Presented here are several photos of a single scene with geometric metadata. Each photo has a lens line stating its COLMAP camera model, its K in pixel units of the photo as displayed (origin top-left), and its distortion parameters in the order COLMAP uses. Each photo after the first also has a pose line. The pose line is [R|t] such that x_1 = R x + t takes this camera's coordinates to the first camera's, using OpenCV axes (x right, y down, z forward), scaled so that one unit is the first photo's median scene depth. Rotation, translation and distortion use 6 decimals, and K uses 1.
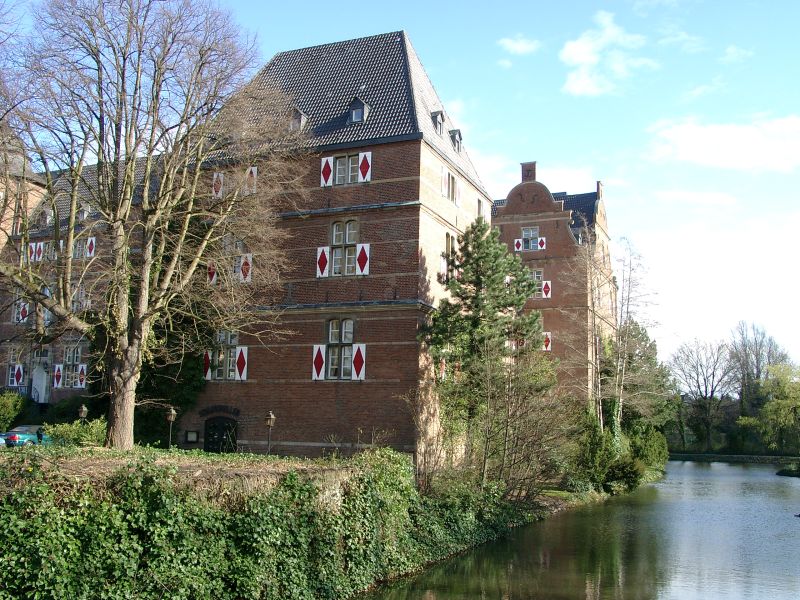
lens RADIAL K [[806.1, 0, 402.7], [0, 806.1, 310.1], [0, 0, 1]] dist [-0.175035, 0.200473]
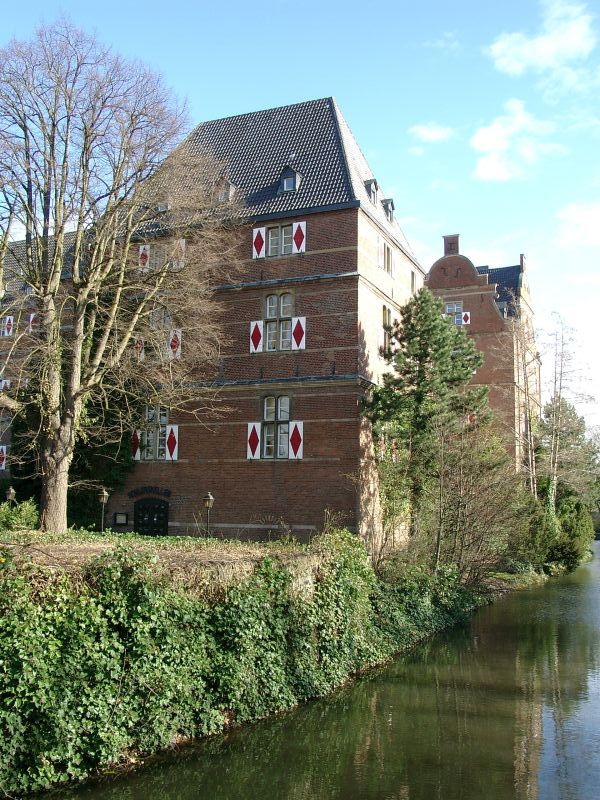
lens RADIAL K [[806.1, 0, 278.5], [0, 806.1, 400.4], [0, 0, 1]] dist [-0.175035, 0.200473]
pose [[0.999408, -0.008196, -0.033426, -0.043062], [0.008622, 0.999883, 0.012629, 0.004683], [0.033318, -0.012910, 0.999361, 0.039010]]
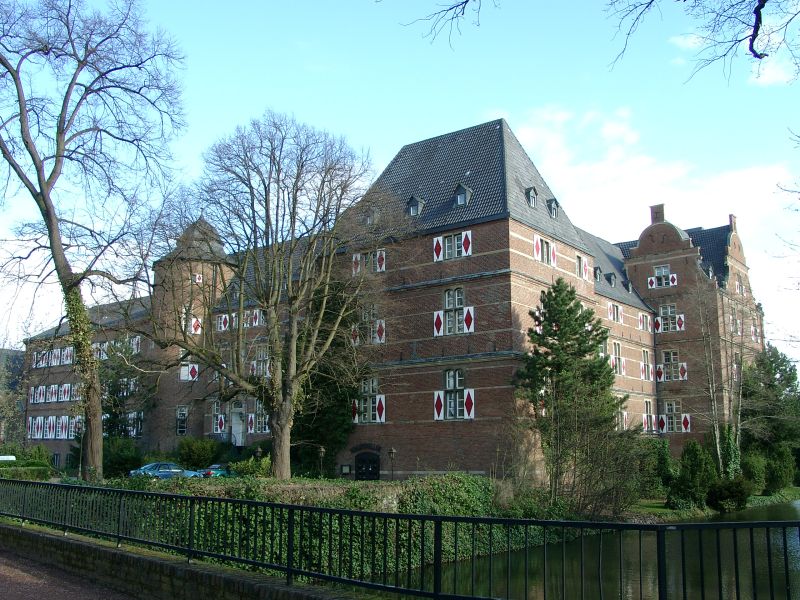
lens RADIAL K [[806.1, 0, 402.7], [0, 806.1, 310.1], [0, 0, 1]] dist [-0.175035, 0.200473]
pose [[0.965541, -0.070506, -0.250520, 0.164171], [0.060009, 0.996979, -0.049305, -0.023808], [0.253240, 0.032573, 0.966855, -0.212350]]
